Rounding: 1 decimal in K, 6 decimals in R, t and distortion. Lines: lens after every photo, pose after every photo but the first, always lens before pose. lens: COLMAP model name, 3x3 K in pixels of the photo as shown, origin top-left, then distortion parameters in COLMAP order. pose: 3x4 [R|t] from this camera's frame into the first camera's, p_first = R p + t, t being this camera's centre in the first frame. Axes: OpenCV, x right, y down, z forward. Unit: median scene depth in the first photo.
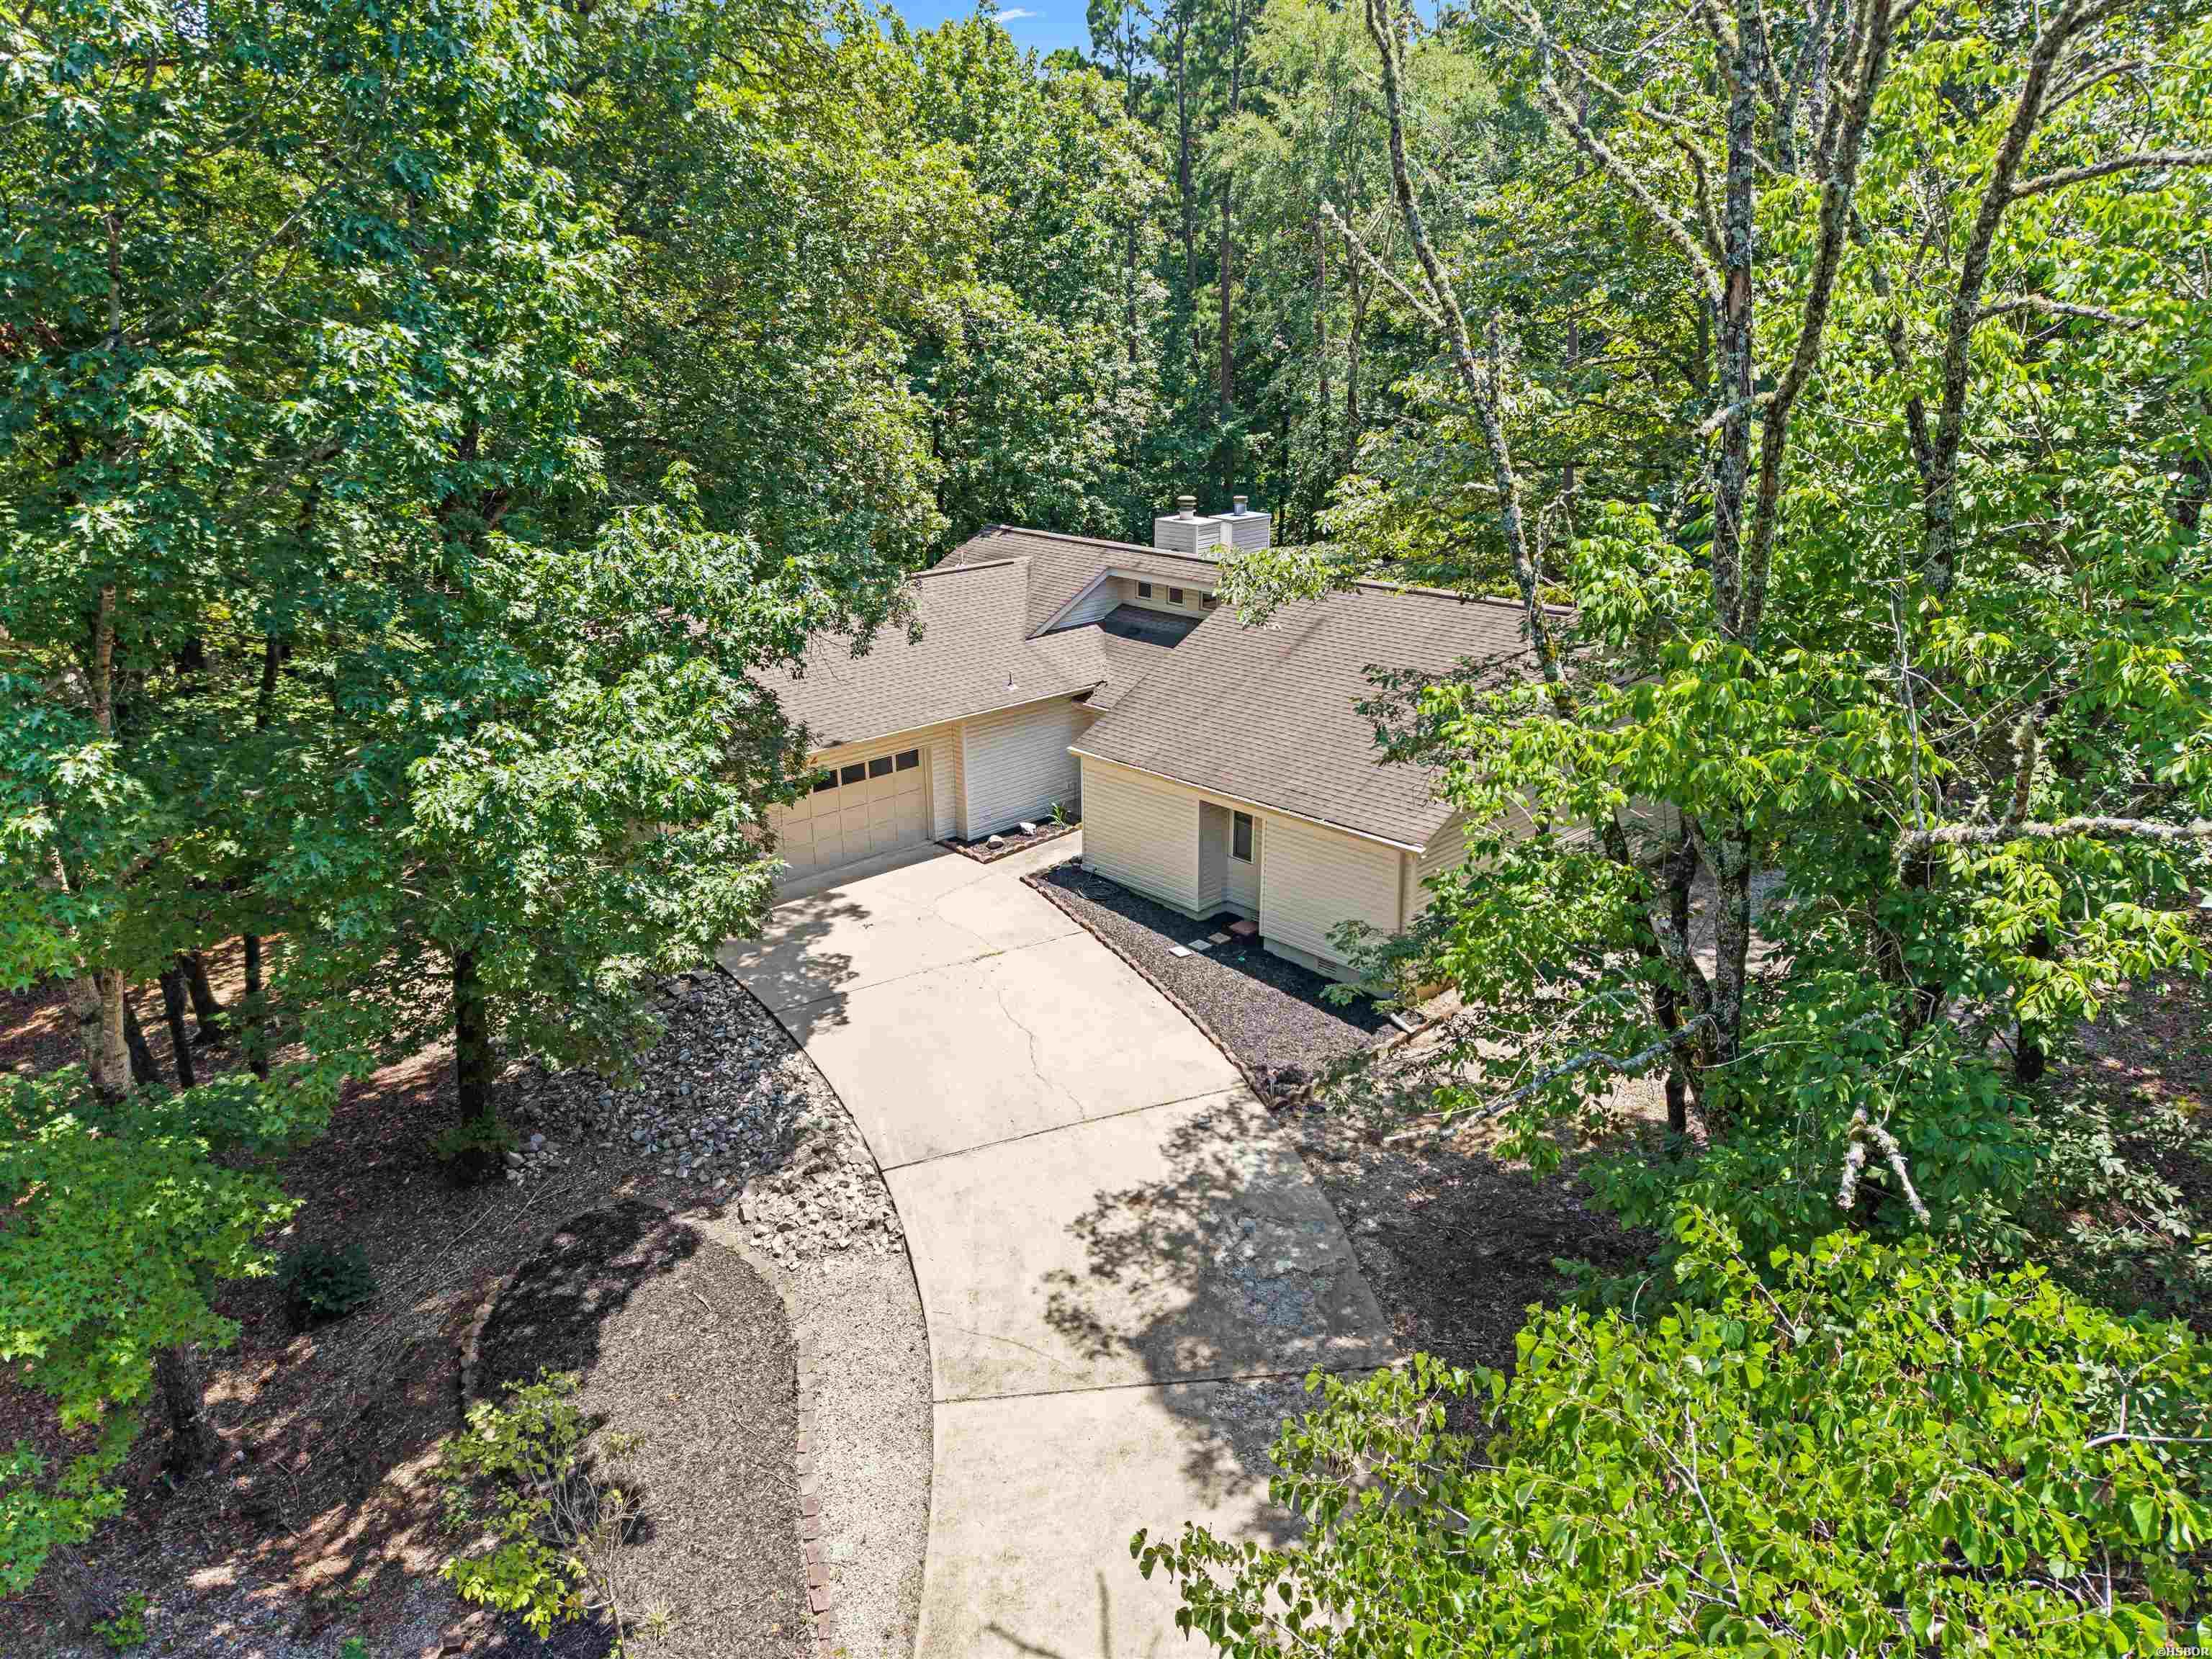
lens RADIAL K [[1502.3, 0, 1106.0], [0, 1502.3, 829.5], [0, 0, 1]] dist [0.004486, -0.001557]
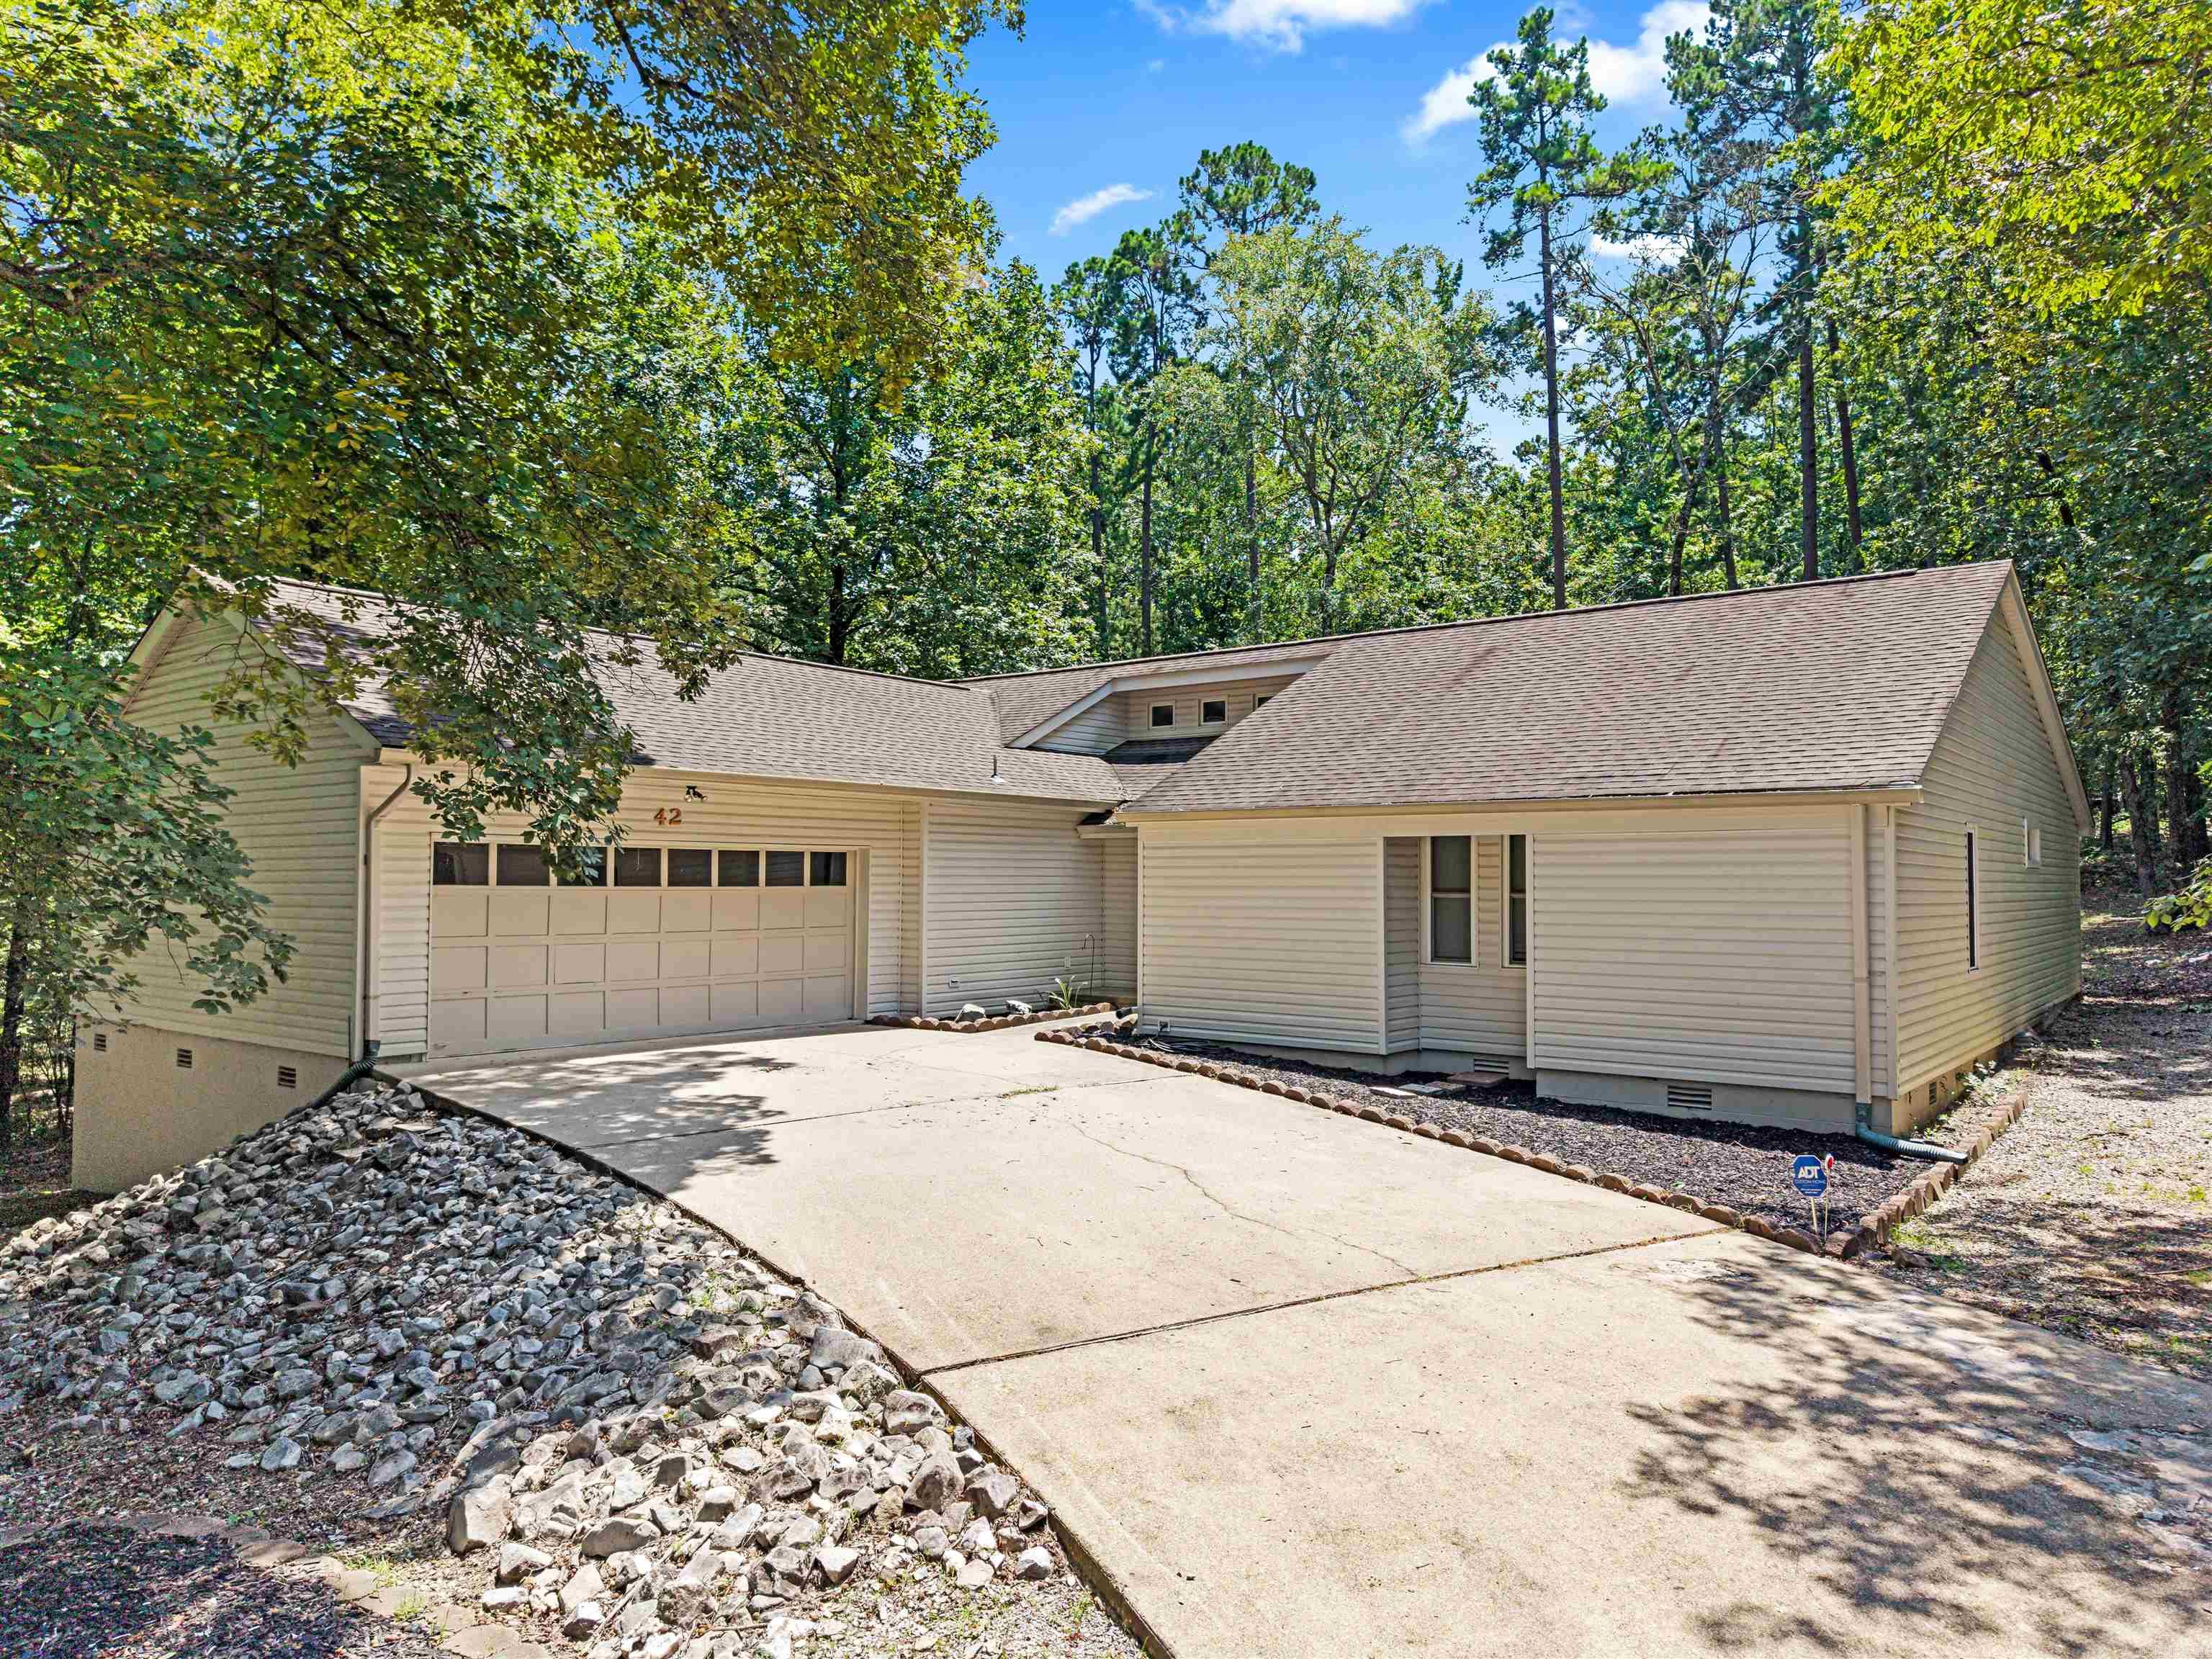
lens RADIAL K [[1502.3, 0, 1106.0], [0, 1502.3, 829.5], [0, 0, 1]] dist [0.004486, -0.001557]
pose [[0.990328, 0.027648, 0.135966, -0.157112], [0.023452, 0.932490, -0.360433, 0.236551], [-0.136752, 0.360136, 0.922822, 0.647082]]
